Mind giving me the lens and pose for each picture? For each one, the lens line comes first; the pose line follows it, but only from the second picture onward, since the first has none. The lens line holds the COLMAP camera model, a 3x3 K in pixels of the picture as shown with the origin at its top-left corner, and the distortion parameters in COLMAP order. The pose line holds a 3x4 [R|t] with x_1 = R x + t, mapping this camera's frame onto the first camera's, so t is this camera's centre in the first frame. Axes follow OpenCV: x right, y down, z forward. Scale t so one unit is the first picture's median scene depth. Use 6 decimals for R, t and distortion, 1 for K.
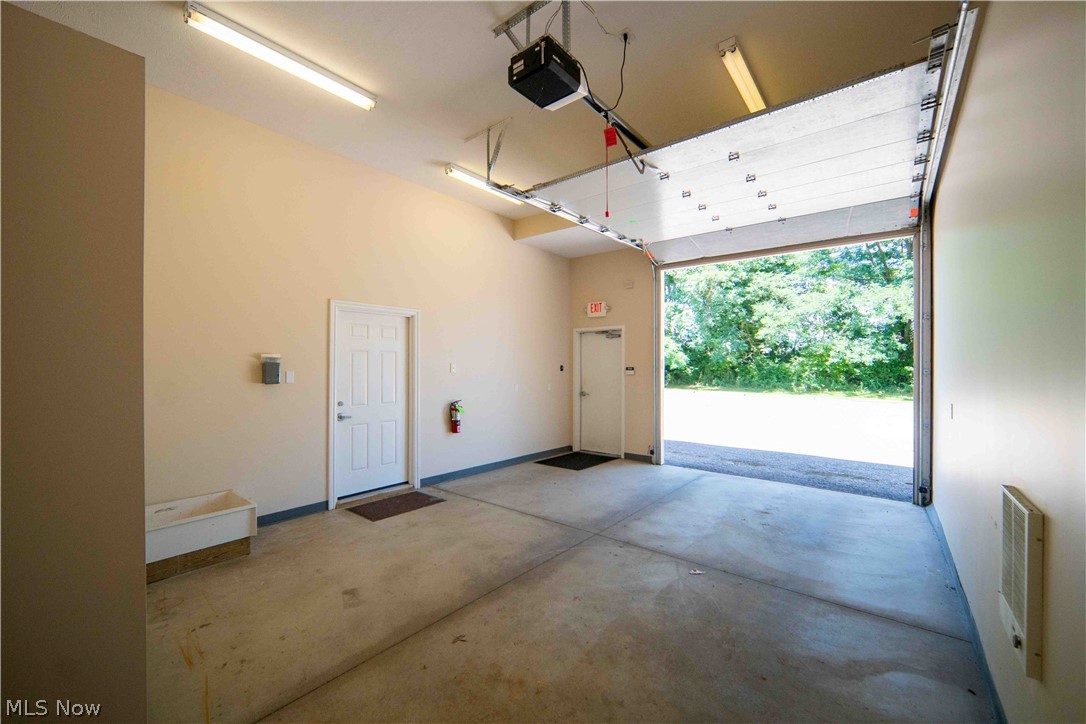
lens RADIAL K [[431.2, 0, 545.6], [0, 431.2, 363.9], [0, 0, 1]] dist [-0.003639, -0.000677]
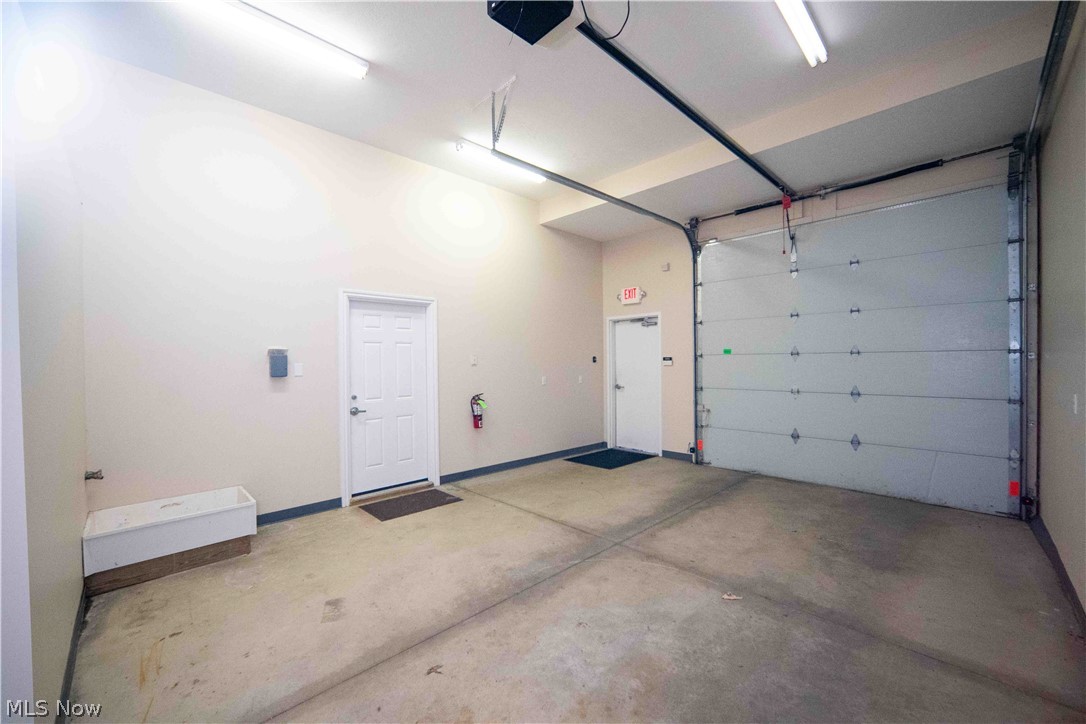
lens RADIAL K [[431.2, 0, 542.5], [0, 431.2, 368.2], [0, 0, 1]] dist [-0.003639, -0.000677]
pose [[0.993100, -0.009347, -0.116898, 0.074962], [0.012119, 0.999661, 0.023022, 0.011147], [0.116644, -0.024280, 0.992877, 0.115195]]
